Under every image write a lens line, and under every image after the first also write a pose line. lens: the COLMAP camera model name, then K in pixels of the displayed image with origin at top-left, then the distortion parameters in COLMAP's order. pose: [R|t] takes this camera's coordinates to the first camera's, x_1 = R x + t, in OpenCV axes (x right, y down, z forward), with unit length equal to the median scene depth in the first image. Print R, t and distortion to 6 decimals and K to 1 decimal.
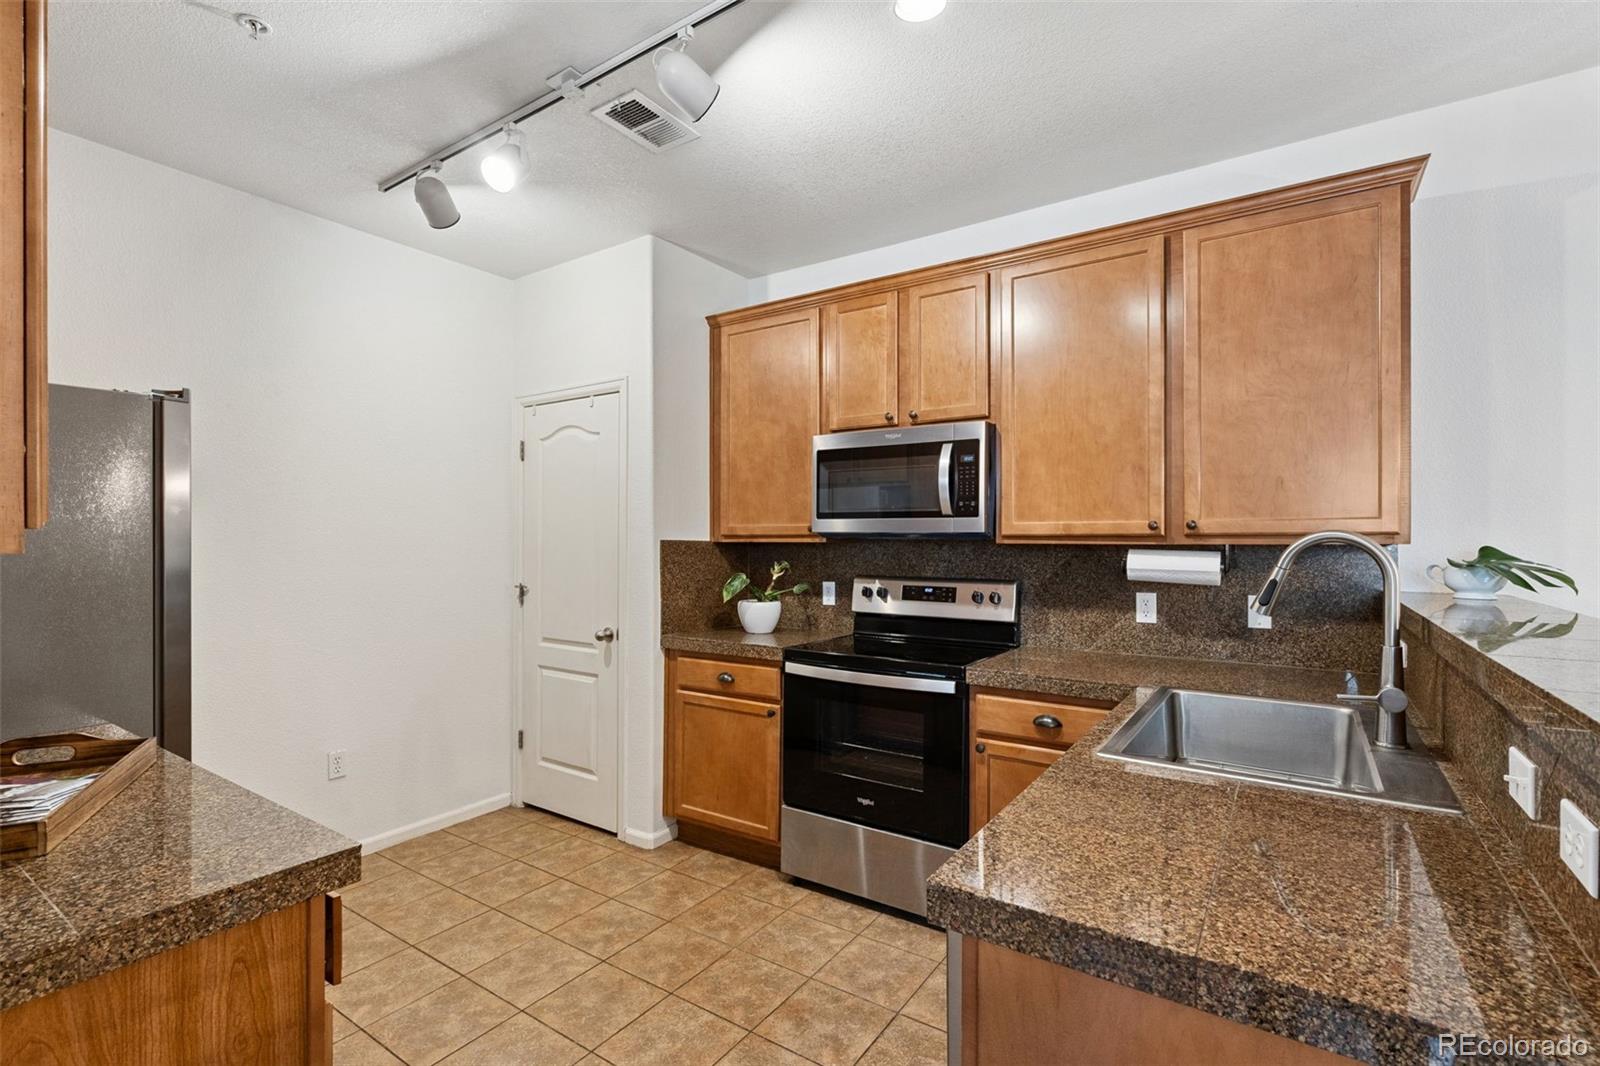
lens RADIAL K [[736.3, 0, 802.4], [0, 736.3, 547.7], [0, 0, 1]] dist [-0.003332, 0.002948]
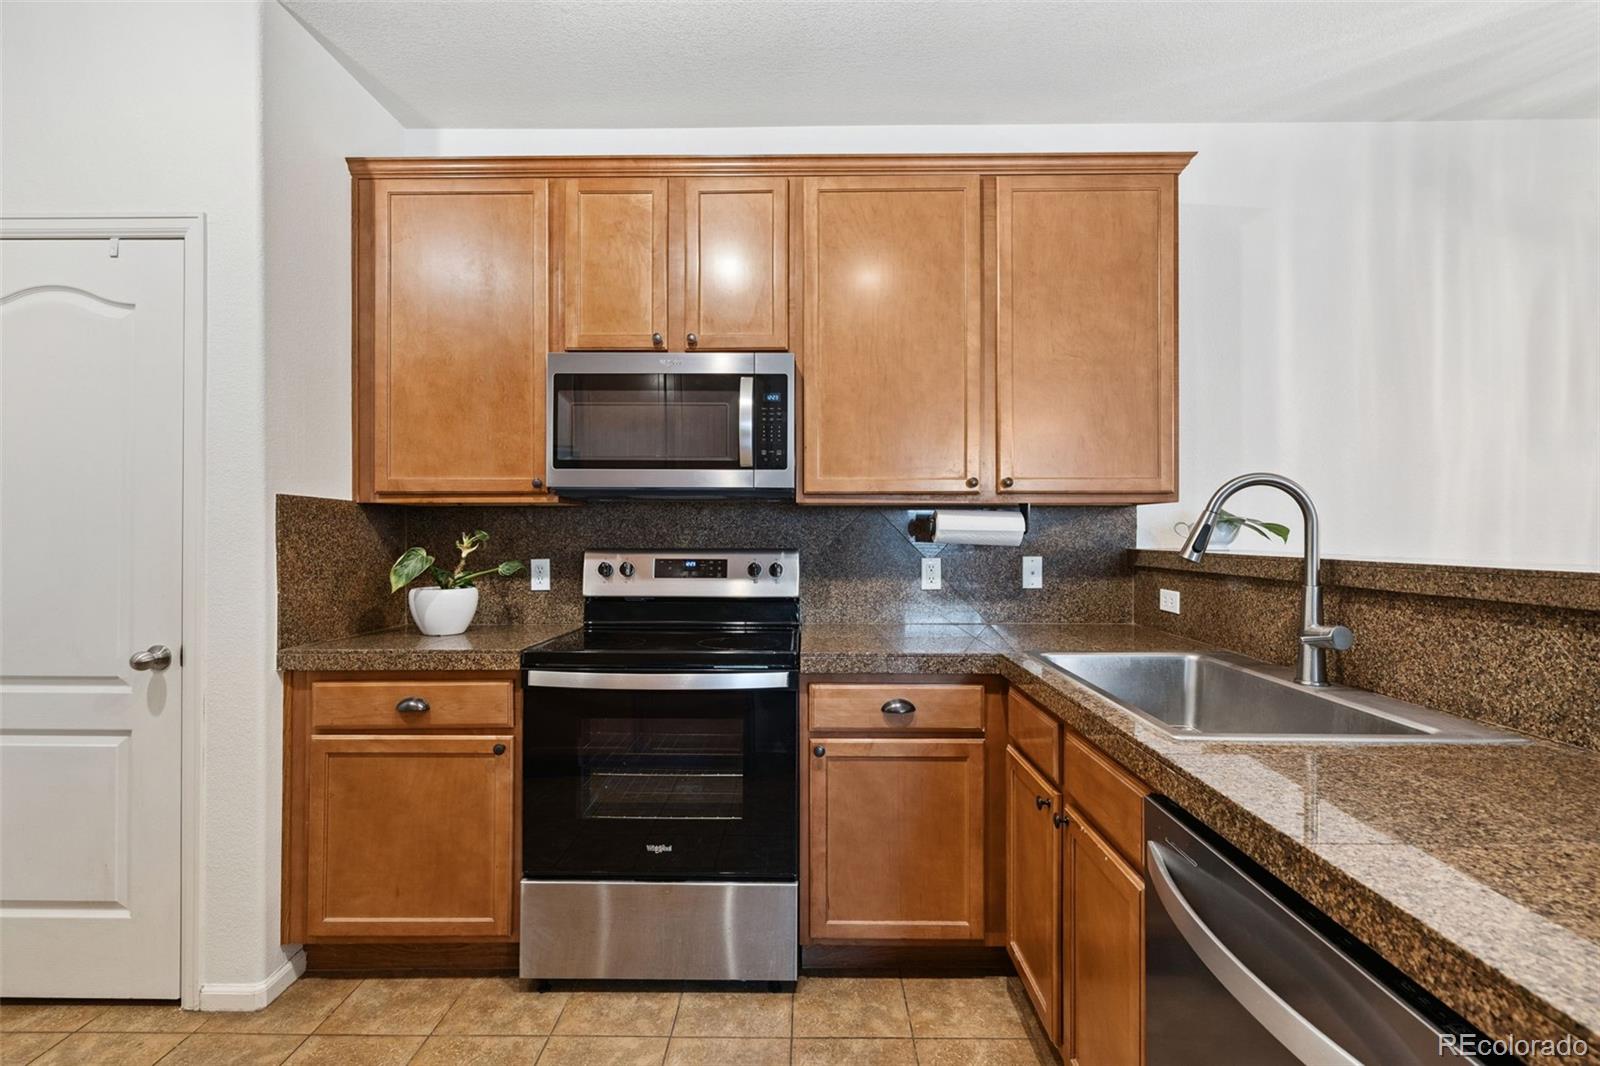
lens RADIAL K [[736.3, 0, 802.4], [0, 736.3, 532.5], [0, 0, 1]] dist [-0.003332, 0.002948]
pose [[0.835299, -0.002787, 0.549789, -0.180647], [0.006787, 0.999963, -0.005243, 0.030252], [-0.549754, 0.008111, 0.835287, 0.274855]]
